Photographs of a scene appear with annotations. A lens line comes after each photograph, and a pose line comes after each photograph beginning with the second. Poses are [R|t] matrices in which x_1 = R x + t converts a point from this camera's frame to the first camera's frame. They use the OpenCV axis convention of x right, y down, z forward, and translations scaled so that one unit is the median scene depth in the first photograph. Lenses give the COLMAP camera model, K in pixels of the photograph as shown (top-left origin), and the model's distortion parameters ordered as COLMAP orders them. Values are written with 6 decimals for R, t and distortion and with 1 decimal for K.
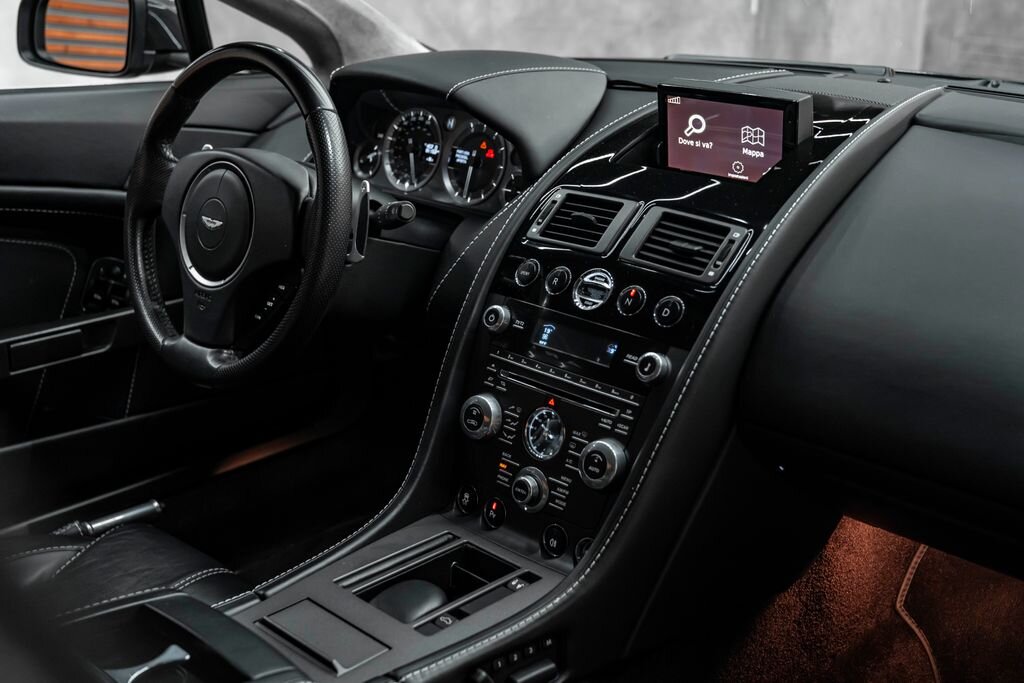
lens RADIAL K [[1255.9, 0, 514.2], [0, 1255.9, 339.3], [0, 0, 1]] dist [-0.008378, 0.000000]
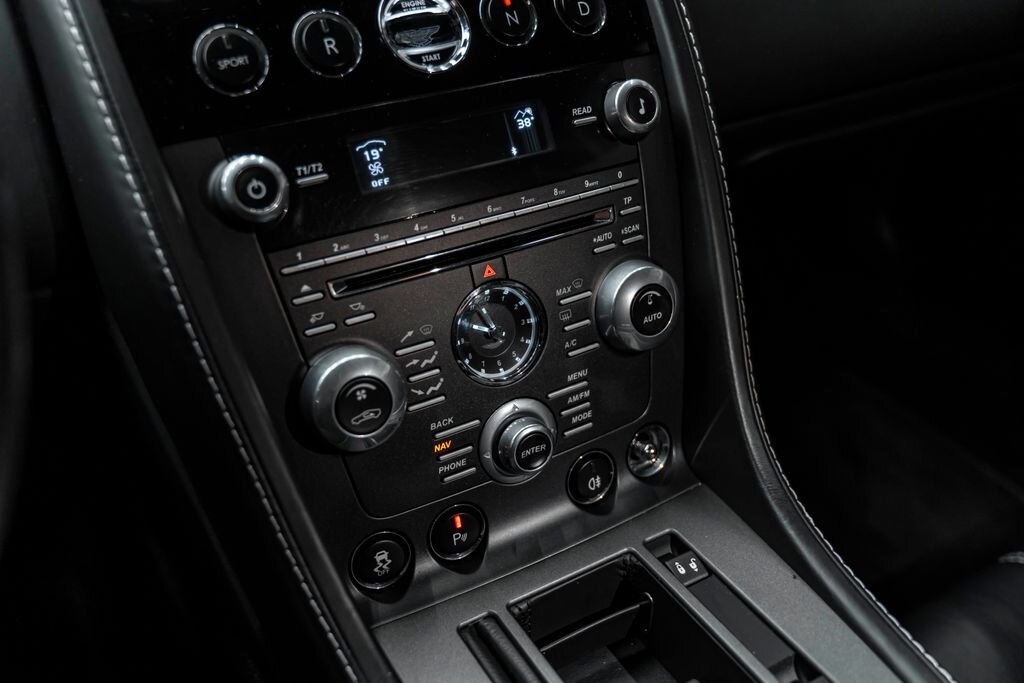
lens RADIAL K [[978.4, 0, 513.4], [0, 978.4, 344.7], [0, 0, 1]] dist [0.017343, 0.000000]
pose [[0.263591, -0.536318, 0.801799, -0.269718], [0.316326, 0.833291, 0.453391, -0.090178], [-0.911294, 0.134120, 0.389300, 0.784678]]
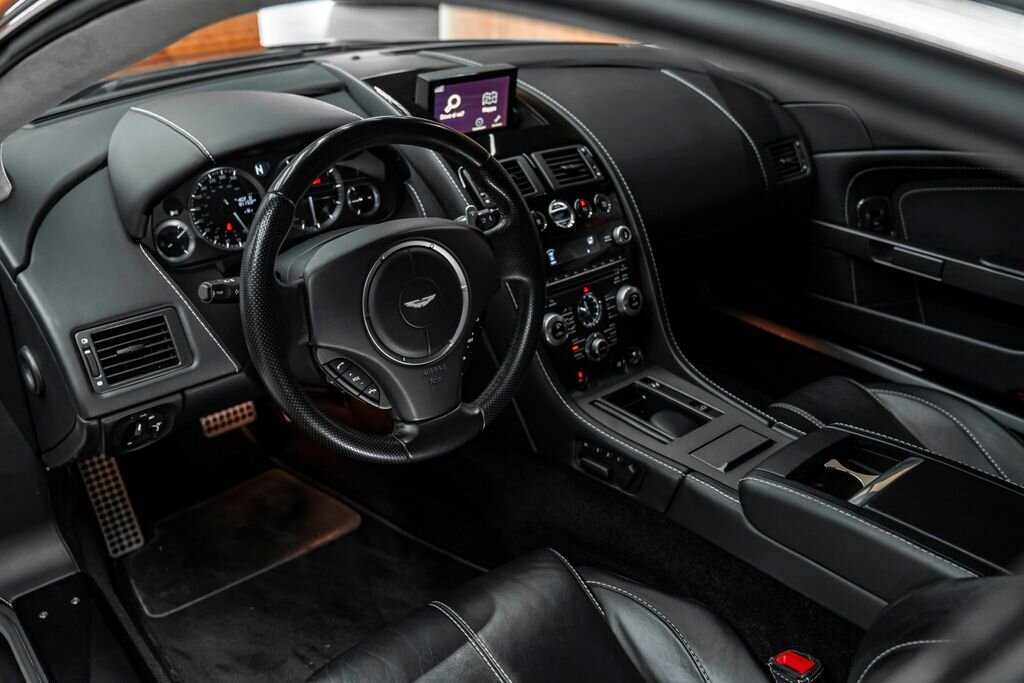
lens RADIAL K [[888.6, 0, 512.6], [0, 888.6, 341.1], [0, 0, 1]] dist [-0.003930, 0.000756]
pose [[0.097454, -0.457289, 0.883963, -0.890489], [0.317086, 0.856172, 0.407954, -0.338166], [-0.943377, 0.240535, 0.228437, 0.791297]]
